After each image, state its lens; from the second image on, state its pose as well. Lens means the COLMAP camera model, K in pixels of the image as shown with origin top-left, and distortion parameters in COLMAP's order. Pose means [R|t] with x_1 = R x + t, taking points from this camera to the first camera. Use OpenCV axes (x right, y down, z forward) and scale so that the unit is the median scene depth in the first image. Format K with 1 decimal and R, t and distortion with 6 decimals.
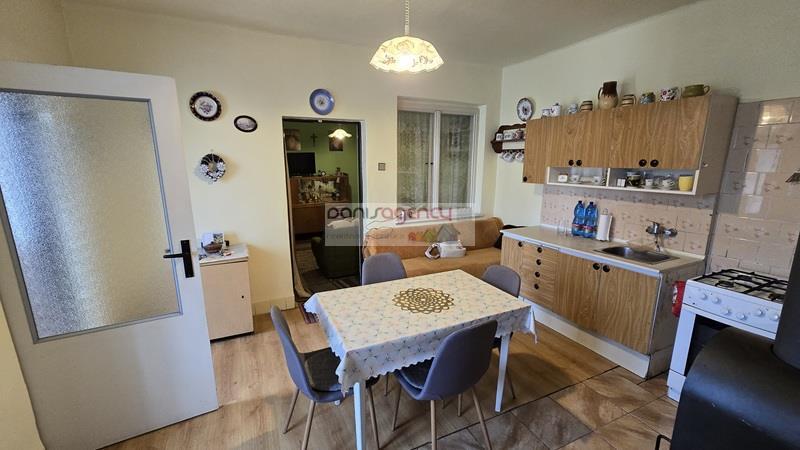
lens RADIAL K [[332.3, 0, 398.7], [0, 332.3, 230.4], [0, 0, 1]] dist [-0.001084, 0.001155]
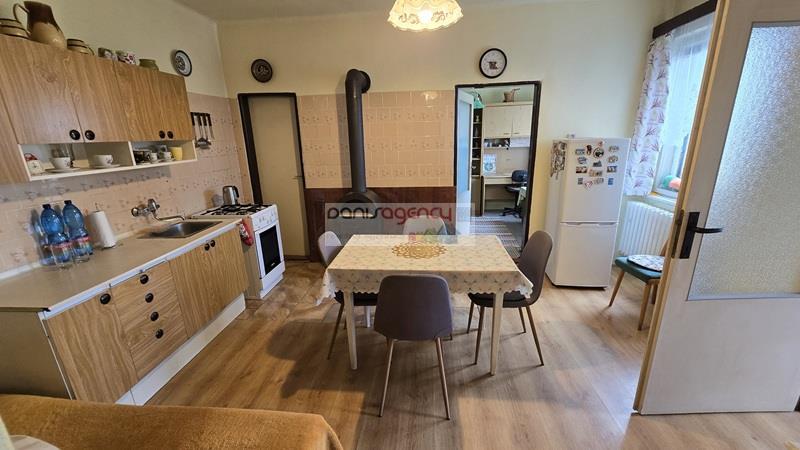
lens RADIAL K [[332.3, 0, 398.7], [0, 332.3, 230.4], [0, 0, 1]] dist [-0.001084, 0.001155]
pose [[-0.861416, -0.115935, 0.494492, -0.275555], [0.131315, 0.889659, 0.437336, -0.231759], [-0.490631, 0.441663, -0.751142, 1.217543]]
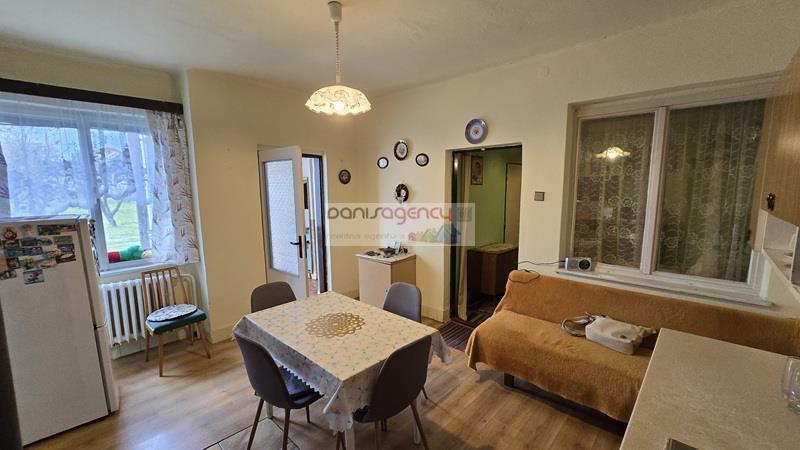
lens RADIAL K [[332.3, 0, 398.7], [0, 332.3, 230.4], [0, 0, 1]] dist [-0.001084, 0.001155]
pose [[0.370907, 0.122064, -0.920613, 0.705568], [-0.181853, 0.981678, 0.056893, -0.116956], [0.910691, 0.146314, 0.386309, 0.482738]]
